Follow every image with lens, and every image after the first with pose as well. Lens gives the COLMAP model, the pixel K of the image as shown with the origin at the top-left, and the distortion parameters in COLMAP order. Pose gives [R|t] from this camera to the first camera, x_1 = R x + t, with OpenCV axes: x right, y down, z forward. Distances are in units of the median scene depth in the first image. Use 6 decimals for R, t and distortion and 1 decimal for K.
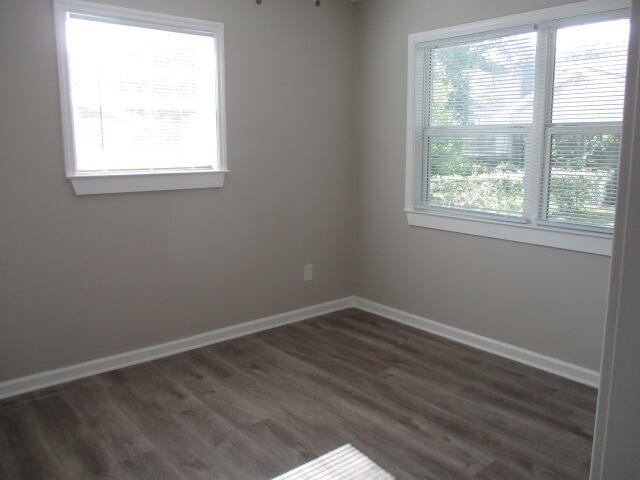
lens RADIAL K [[528.7, 0, 322.3], [0, 528.7, 242.8], [0, 0, 1]] dist [-0.041399, 0.039088]
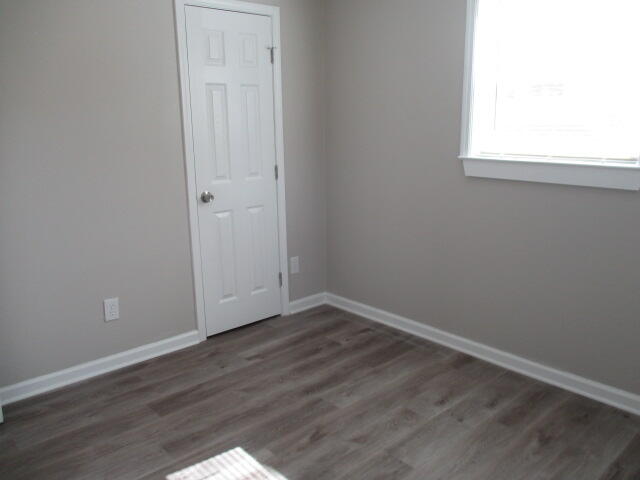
lens RADIAL K [[528.7, 0, 323.3], [0, 528.7, 237.6], [0, 0, 1]] dist [-0.041399, 0.039088]
pose [[0.045513, 0.221915, -0.974003, 0.554039], [-0.166313, 0.963090, 0.211657, -0.148356], [0.985022, 0.152356, 0.080740, 0.671832]]
